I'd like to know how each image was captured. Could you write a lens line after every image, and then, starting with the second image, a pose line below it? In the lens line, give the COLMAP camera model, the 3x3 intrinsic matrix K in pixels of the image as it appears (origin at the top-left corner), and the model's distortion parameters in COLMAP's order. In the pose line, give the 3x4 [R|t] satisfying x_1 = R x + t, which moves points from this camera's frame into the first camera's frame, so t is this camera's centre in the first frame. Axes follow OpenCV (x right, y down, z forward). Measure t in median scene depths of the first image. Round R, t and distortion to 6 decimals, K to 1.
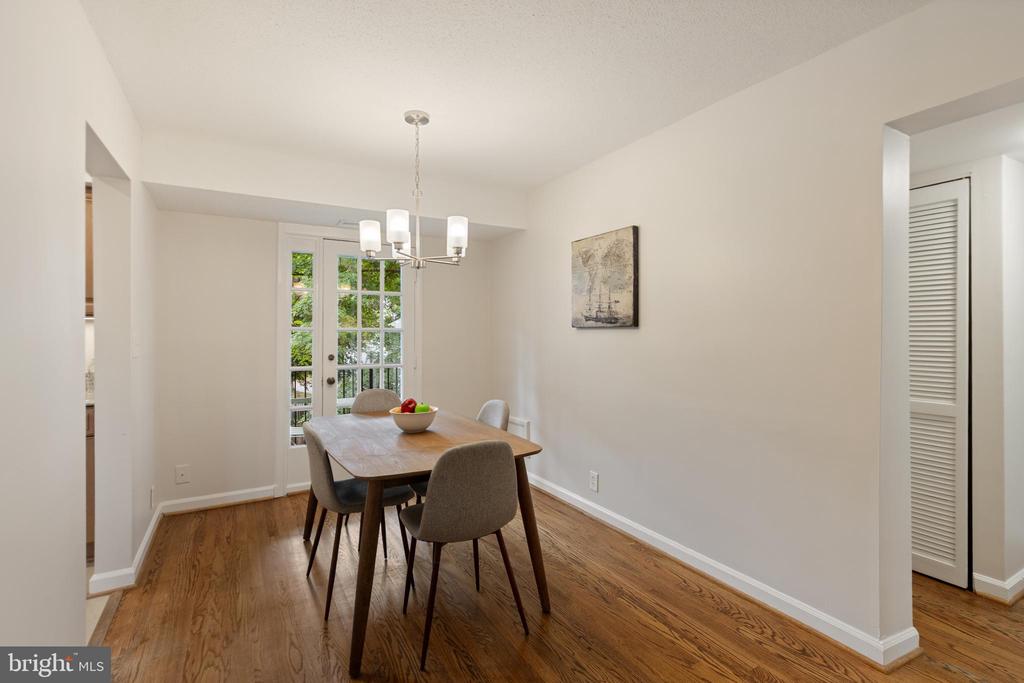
lens RADIAL K [[473.4, 0, 522.6], [0, 473.4, 337.7], [0, 0, 1]] dist [0.007917, -0.001030]
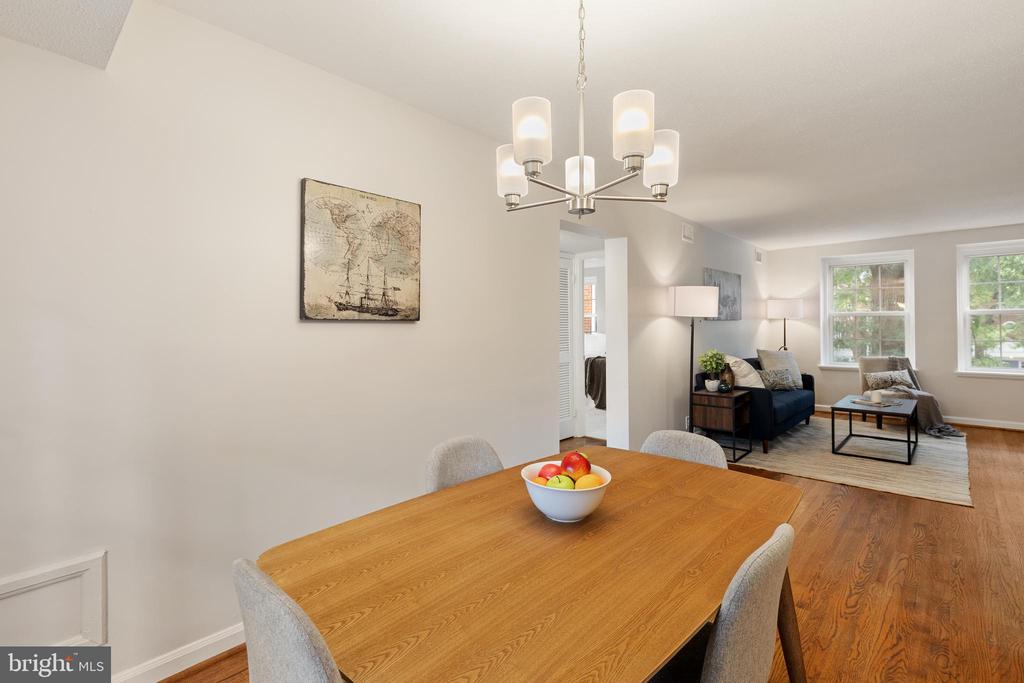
lens RADIAL K [[473.4, 0, 511.0], [0, 473.4, 320.3], [0, 0, 1]] dist [0.007917, -0.001030]
pose [[-0.270806, 0.017670, 0.962472, -0.600724], [0.015390, 0.999783, -0.014025, -0.008990], [-0.962511, 0.011015, -0.271019, 1.004764]]
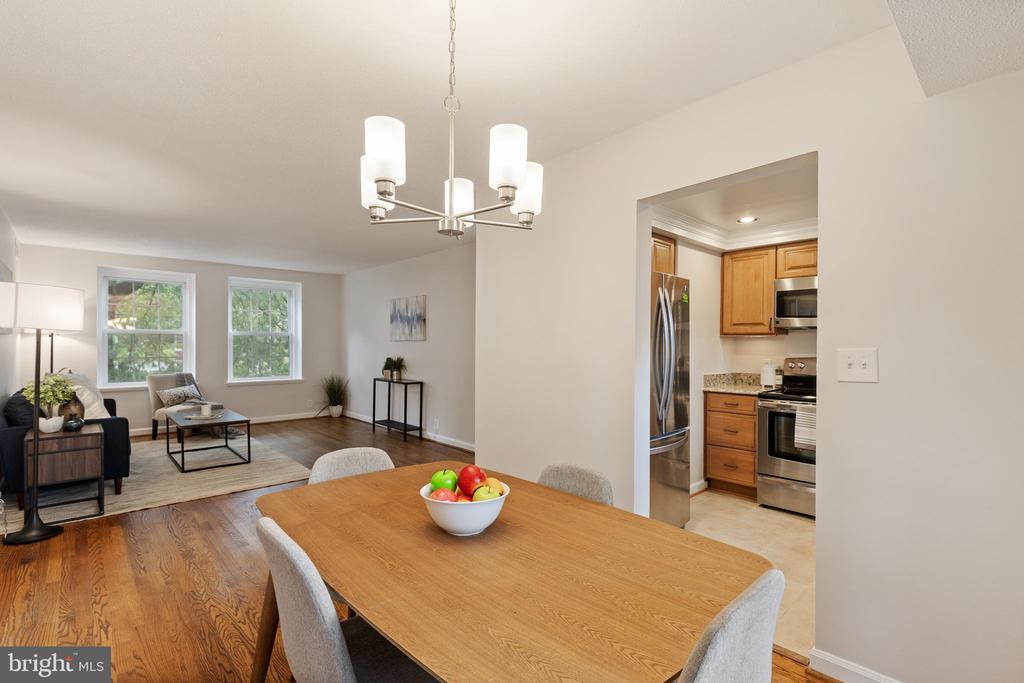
lens RADIAL K [[473.4, 0, 522.0], [0, 473.4, 350.9], [0, 0, 1]] dist [0.007917, -0.001030]
pose [[-0.978547, 0.000008, -0.206026, -0.152184], [-0.004996, 0.999705, 0.023769, -0.014485], [0.205965, 0.024288, -0.978258, 1.284780]]
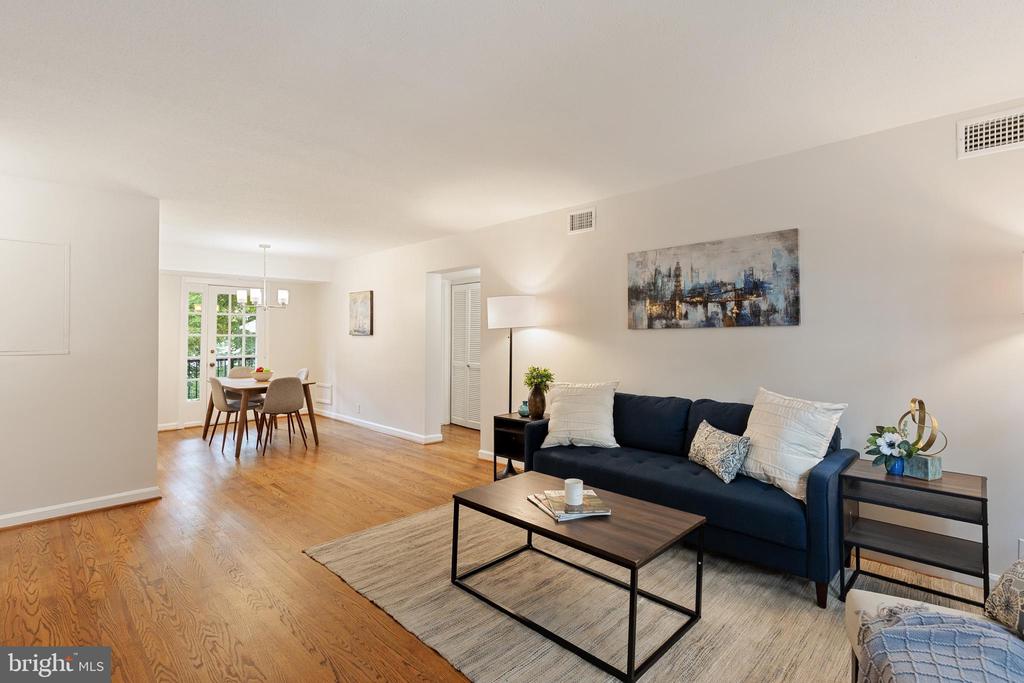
lens RADIAL K [[473.4, 0, 521.1], [0, 473.4, 332.6], [0, 0, 1]] dist [0.007917, -0.001030]
pose [[0.966464, 0.004709, 0.256760, 0.325046], [0.000289, 0.999811, -0.019423, 0.007675], [-0.256803, 0.018846, 0.966280, -1.281563]]
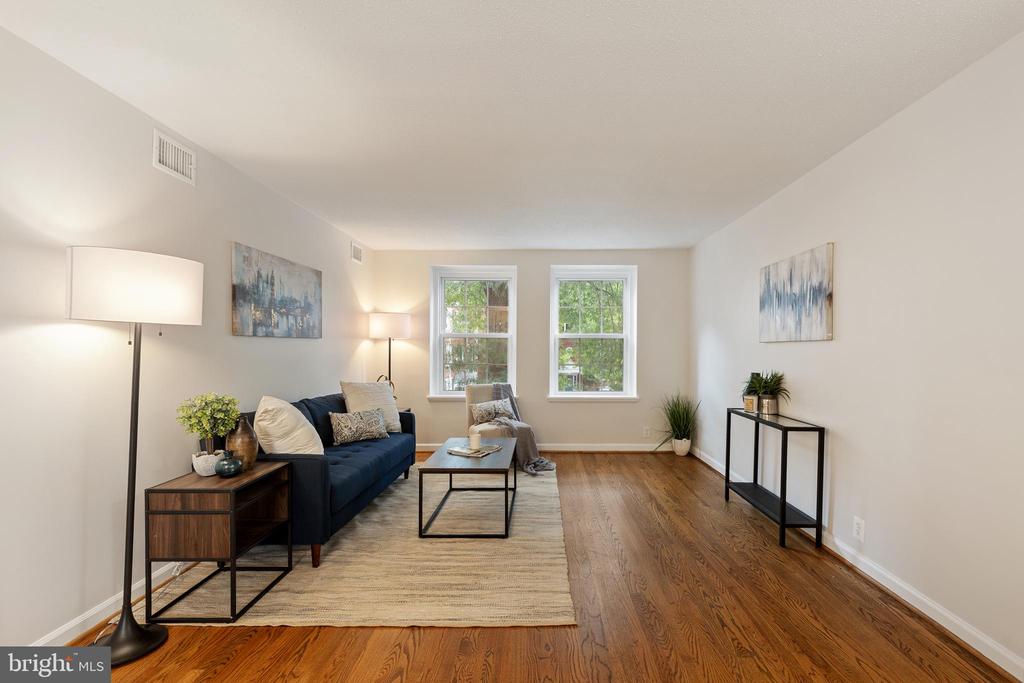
lens RADIAL K [[473.4, 0, 537.9], [0, 473.4, 356.5], [0, 0, 1]] dist [0.007917, -0.001030]
pose [[-0.852332, -0.008306, 0.522935, -0.160325], [0.003841, 0.999748, 0.022140, 0.000804], [-0.522986, 0.020879, -0.852085, 0.340997]]
